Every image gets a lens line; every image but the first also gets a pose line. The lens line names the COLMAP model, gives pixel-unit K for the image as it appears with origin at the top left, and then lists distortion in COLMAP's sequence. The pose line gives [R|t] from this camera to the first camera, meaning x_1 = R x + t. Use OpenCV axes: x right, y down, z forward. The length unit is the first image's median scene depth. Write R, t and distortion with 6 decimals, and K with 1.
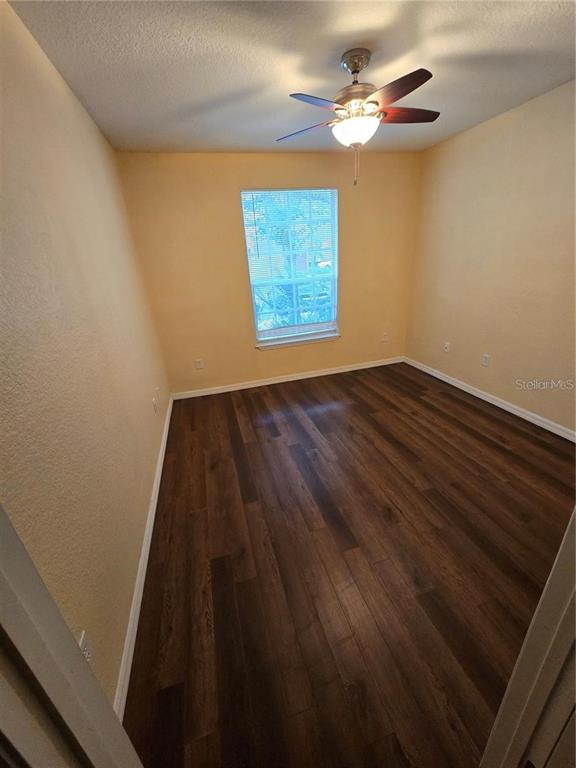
lens RADIAL K [[314.9, 0, 290.6], [0, 314.9, 387.1], [0, 0, 1]] dist [-0.010648, 0.004327]
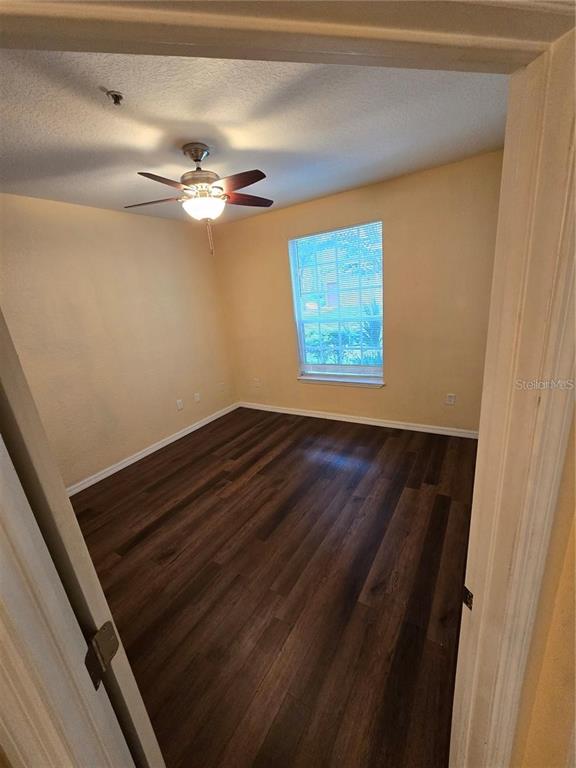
lens RADIAL K [[314.9, 0, 290.6], [0, 314.9, 387.1], [0, 0, 1]] dist [-0.010648, 0.004327]
pose [[0.682103, 0.214443, -0.699107, 0.755422], [-0.236494, 0.969348, 0.066595, -0.199326], [0.691959, 0.119910, 0.711909, 0.283269]]
